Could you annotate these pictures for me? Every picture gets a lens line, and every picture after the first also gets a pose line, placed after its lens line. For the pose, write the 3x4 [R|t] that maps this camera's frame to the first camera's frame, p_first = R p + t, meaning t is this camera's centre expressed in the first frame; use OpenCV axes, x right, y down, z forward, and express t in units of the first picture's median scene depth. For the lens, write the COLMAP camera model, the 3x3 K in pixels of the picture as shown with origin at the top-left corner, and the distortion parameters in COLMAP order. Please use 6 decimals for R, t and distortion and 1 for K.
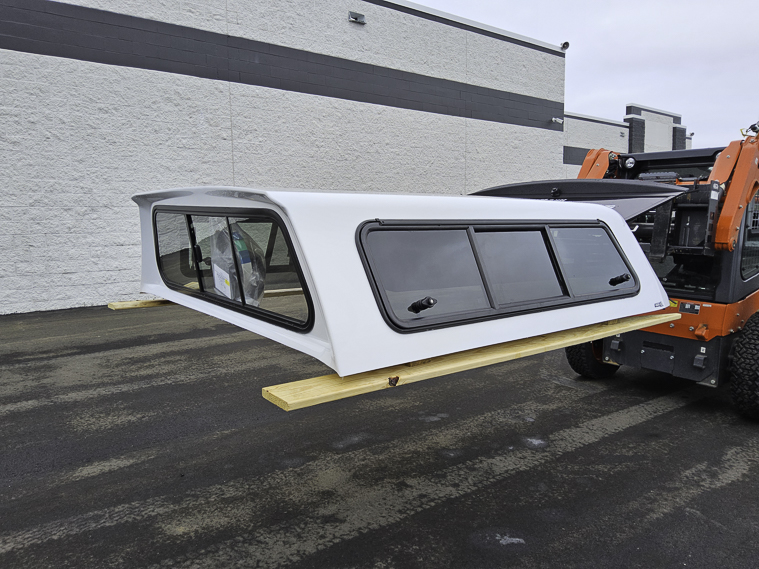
lens RADIAL K [[573.4, 0, 376.4], [0, 573.4, 283.6], [0, 0, 1]] dist [0.058182, -0.091528]
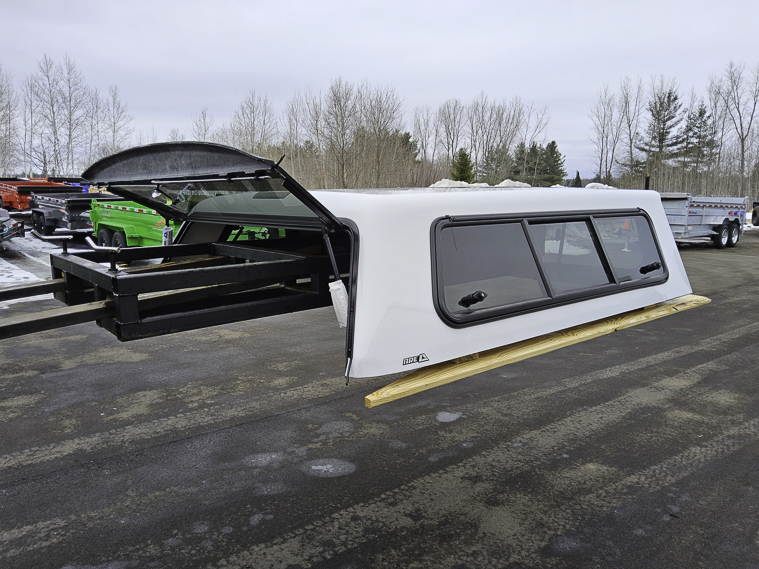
lens RADIAL K [[573.4, 0, 377.5], [0, 573.4, 281.8], [0, 0, 1]] dist [0.058182, -0.091528]
pose [[-0.998729, -0.000541, -0.050404, 0.111008], [-0.014223, 0.962336, 0.271492, -0.175442], [0.048358, 0.271863, -0.961120, 1.313738]]
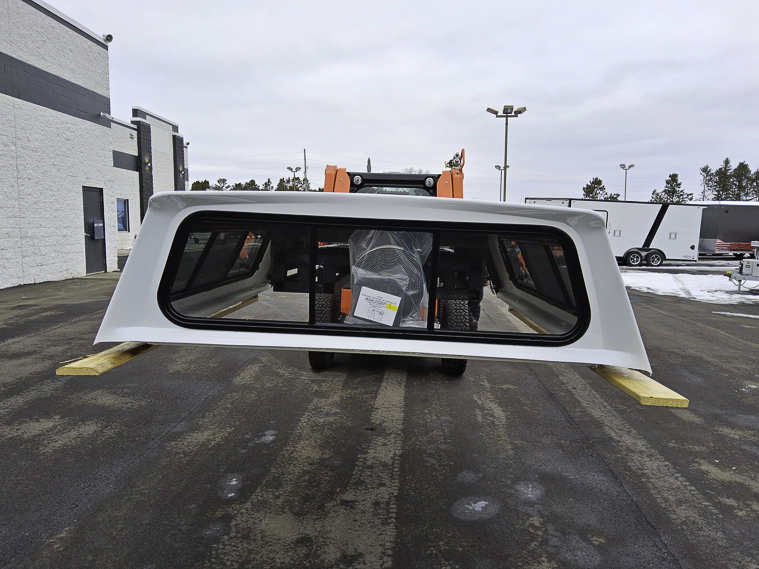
lens RADIAL K [[573.4, 0, 375.4], [0, 573.4, 277.0], [0, 0, 1]] dist [0.058182, -0.091528]
pose [[0.649107, -0.060334, 0.758301, -0.479069], [0.069160, 0.997402, 0.020156, -0.034333], [-0.757547, 0.039361, 0.651593, 0.238267]]
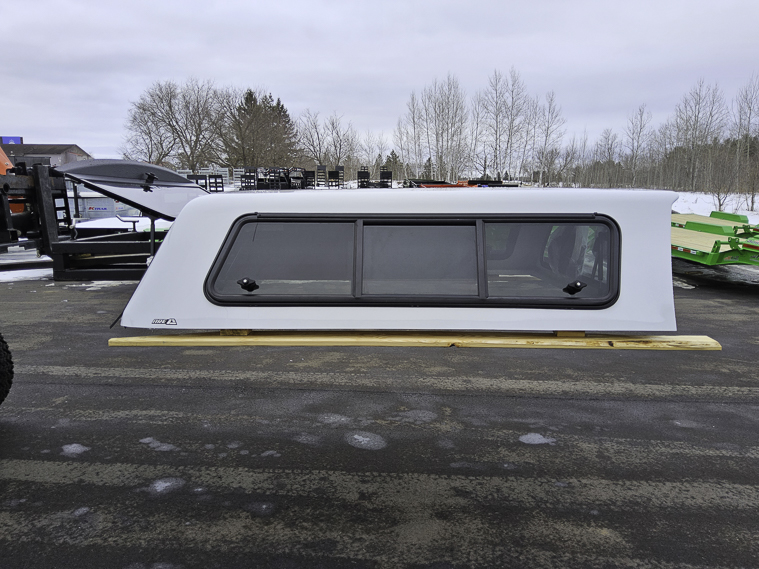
lens RADIAL K [[573.4, 0, 375.5], [0, 573.4, 282.5], [0, 0, 1]] dist [0.058182, -0.091528]
pose [[-0.778112, -0.108844, 0.618624, -0.384699], [0.065508, 0.965439, 0.252261, -0.167685], [-0.624701, 0.236811, -0.744090, 1.207678]]
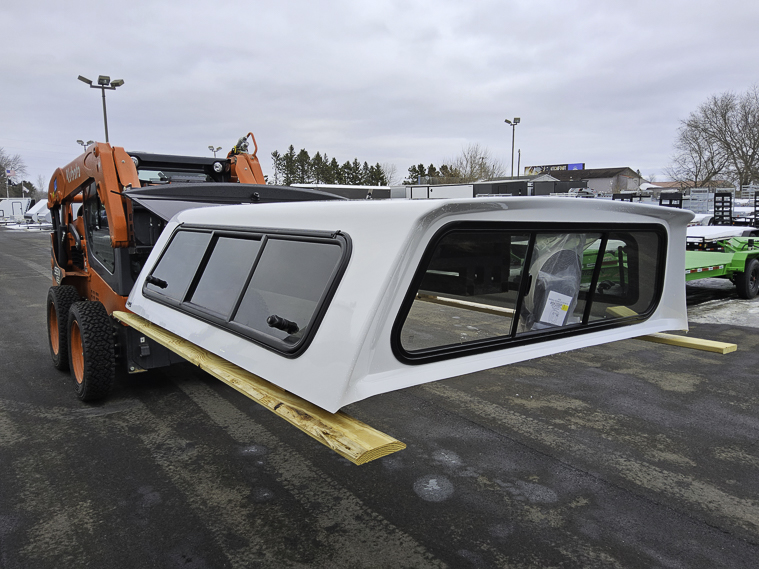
lens RADIAL K [[573.4, 0, 372.8], [0, 573.4, 284.1], [0, 0, 1]] dist [0.058182, -0.091528]
pose [[0.014395, -0.134556, 0.990801, -0.586745], [0.116283, 0.984406, 0.131998, -0.097431], [-0.993112, 0.113313, 0.029817, 0.655374]]
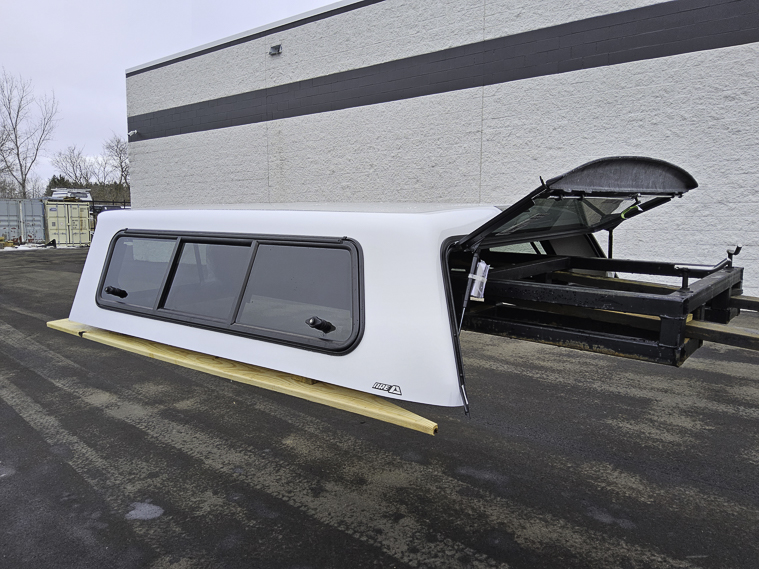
lens RADIAL K [[573.4, 0, 375.7], [0, 573.4, 284.1], [0, 0, 1]] dist [0.058182, -0.091528]
pose [[0.220058, 0.123255, -0.967669, 0.662311], [-0.108172, 0.988951, 0.101366, -0.079786], [0.969471, 0.082368, 0.230960, 0.545452]]
